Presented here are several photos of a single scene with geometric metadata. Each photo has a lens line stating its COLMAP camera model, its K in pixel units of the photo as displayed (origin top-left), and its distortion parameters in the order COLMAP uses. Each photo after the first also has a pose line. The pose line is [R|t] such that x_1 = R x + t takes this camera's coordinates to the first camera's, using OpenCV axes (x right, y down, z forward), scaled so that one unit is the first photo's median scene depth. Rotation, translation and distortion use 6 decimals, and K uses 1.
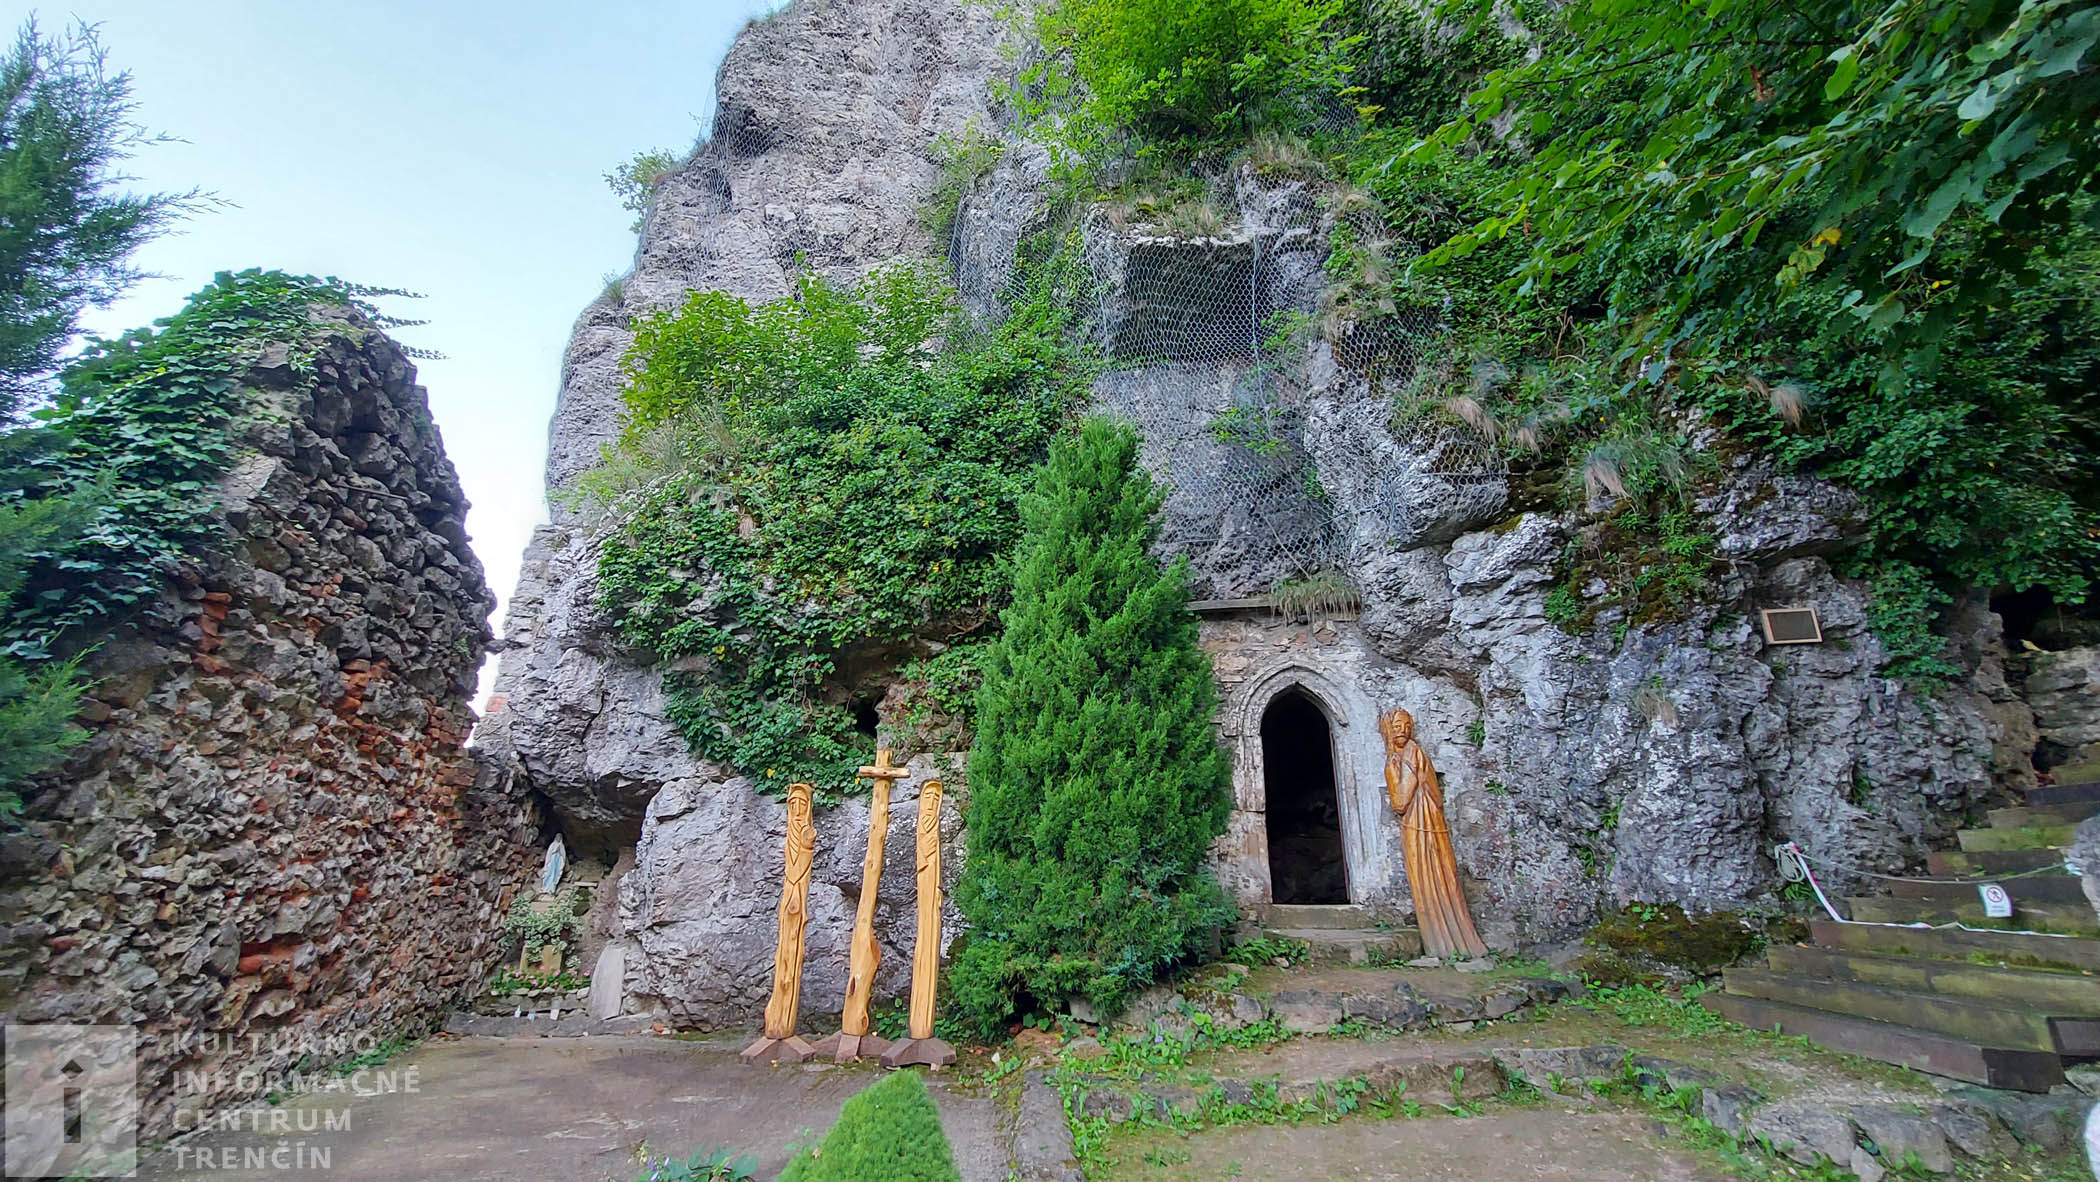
lens RADIAL K [[824.3, 0, 1050.0], [0, 824.3, 591.0], [0, 0, 1]] dist [-0.000079, -0.000001]
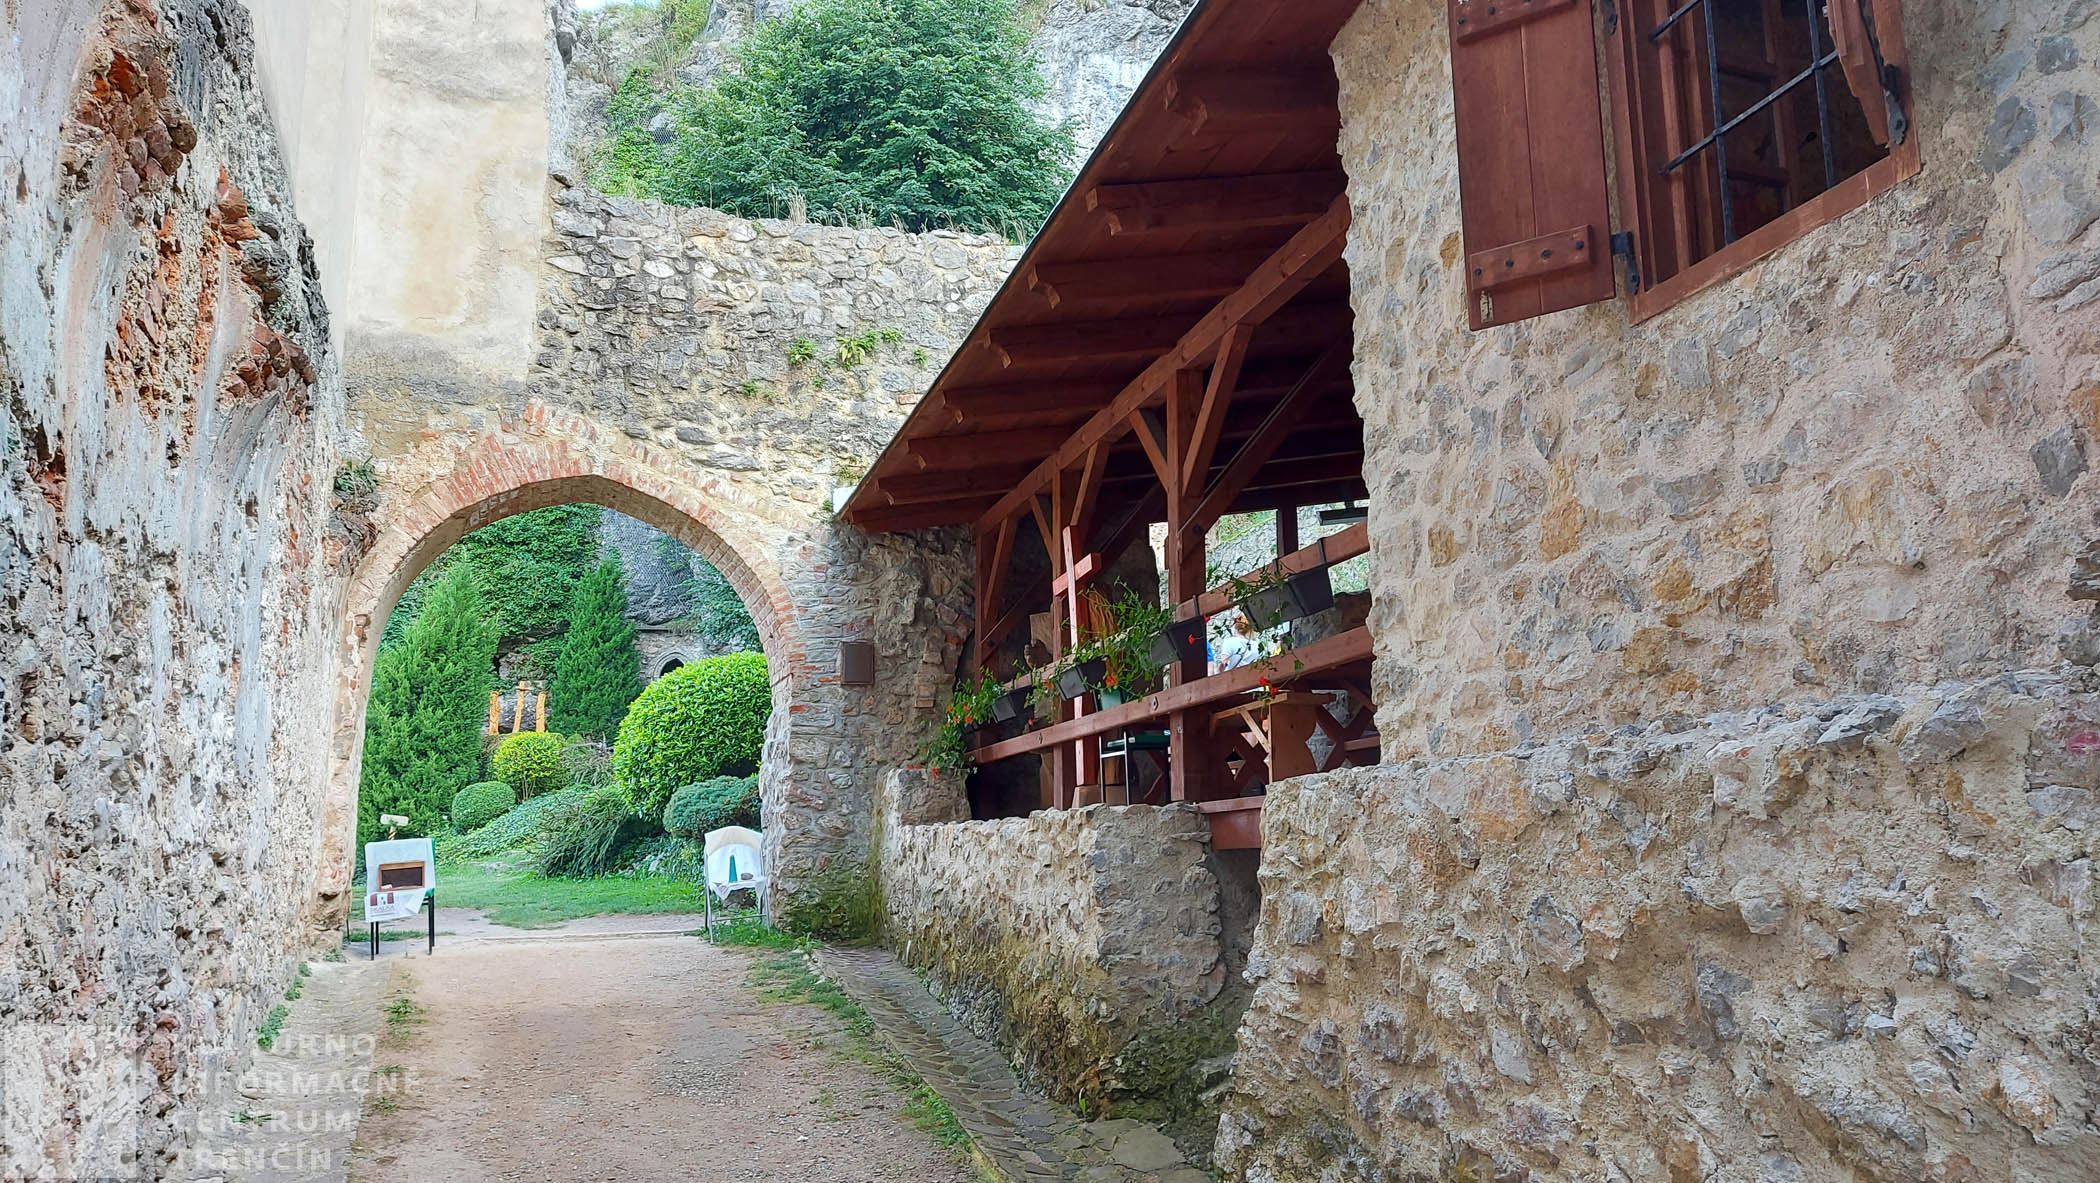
lens RADIAL K [[1396.3, 0, 1050.0], [0, 1396.3, 591.5], [0, 0, 1]] dist [0.070653, -0.000503]
pose [[0.911913, 0.055282, 0.406644, -0.459271], [-0.119400, 0.983759, 0.134019, -0.858787], [-0.392631, -0.170767, 0.903703, -3.562883]]
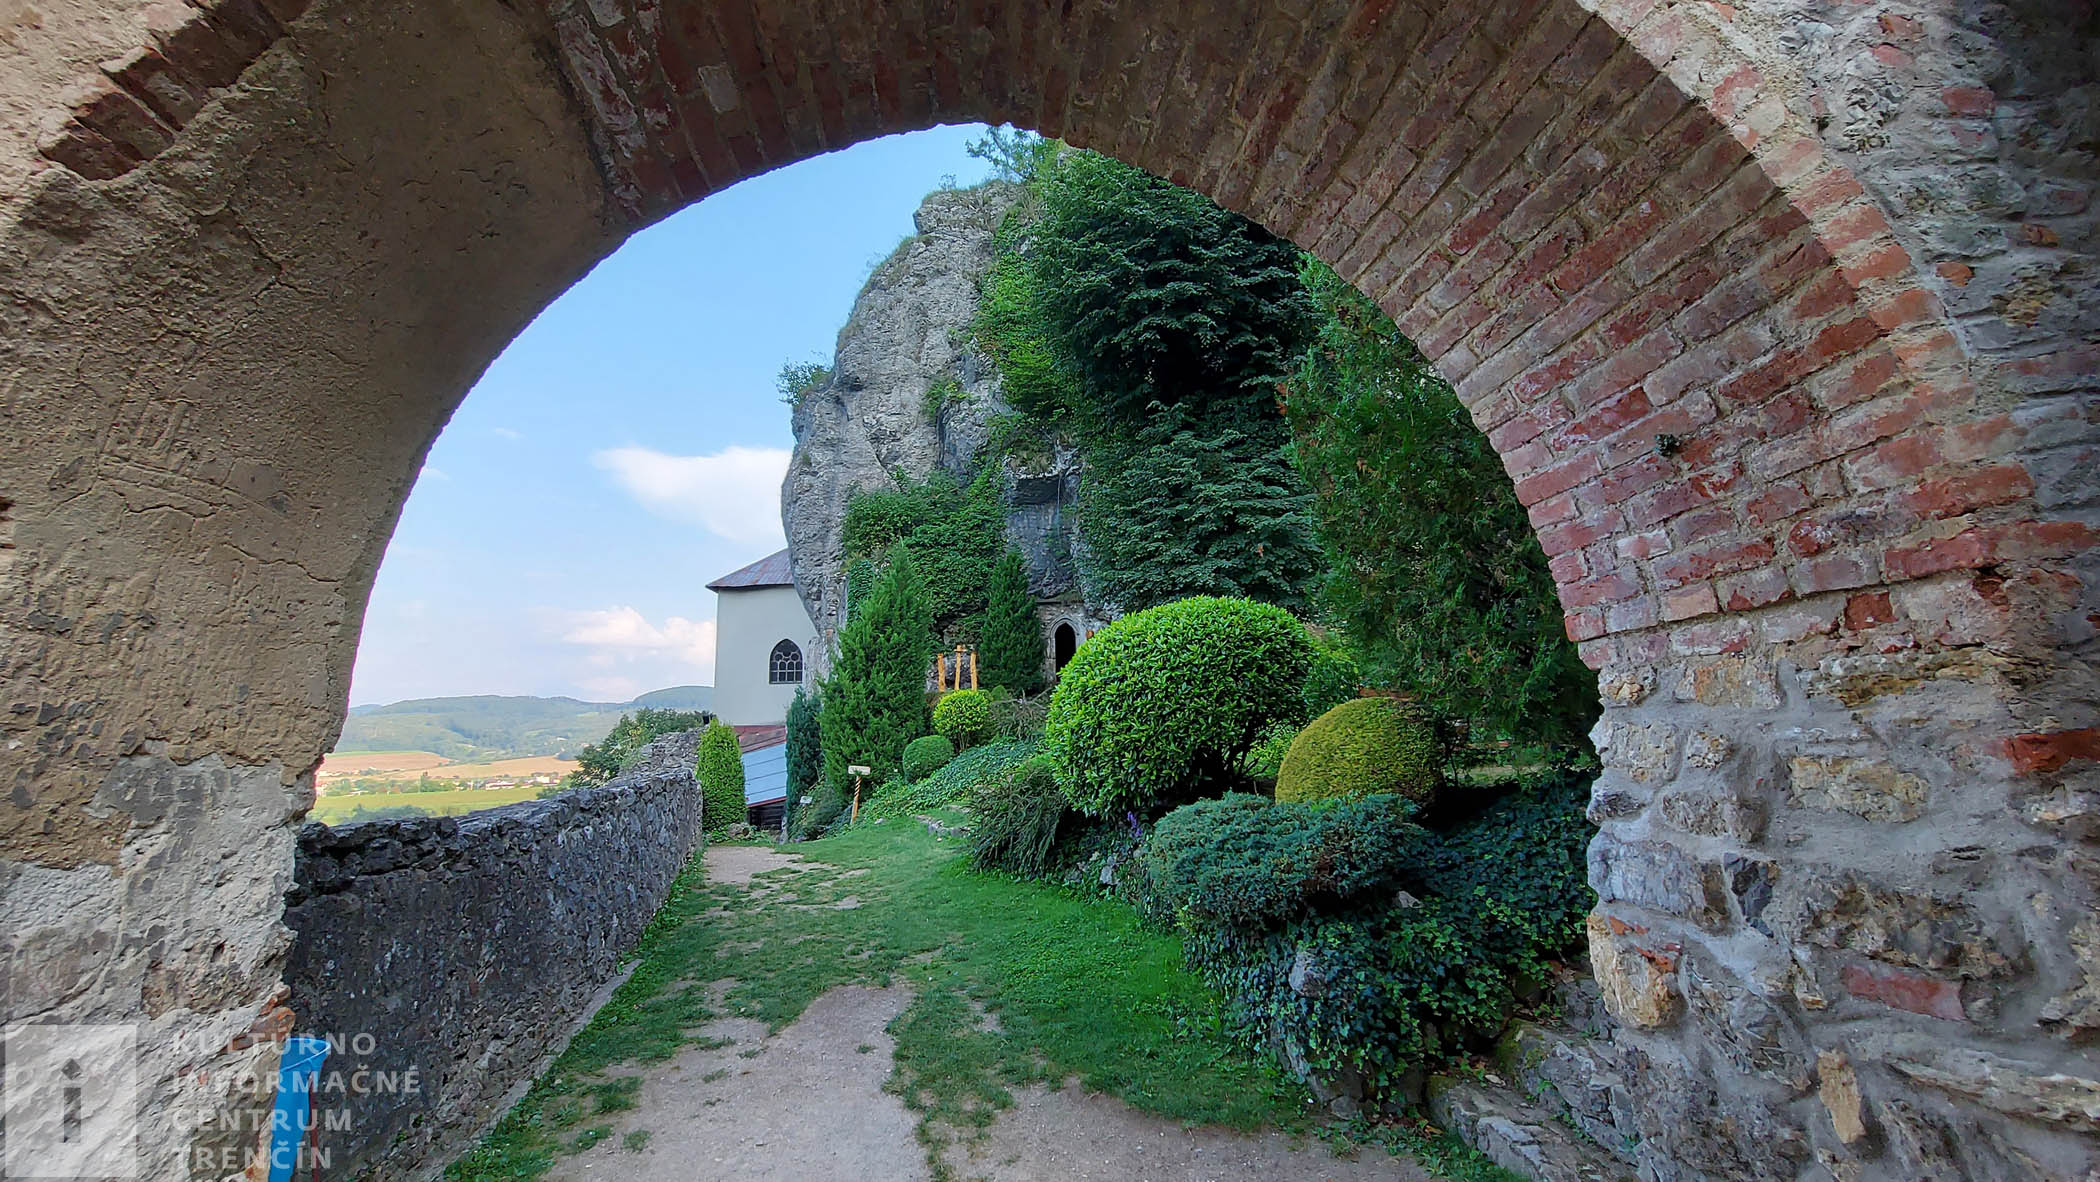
lens RADIAL K [[824.3, 0, 1050.0], [0, 824.3, 591.0], [0, 0, 1]] dist [-0.000079, -0.000001]
pose [[0.986575, -0.013675, 0.162737, -0.343032], [-0.013041, 0.986709, 0.161974, -0.598713], [-0.162789, -0.161921, 0.973284, -2.428190]]
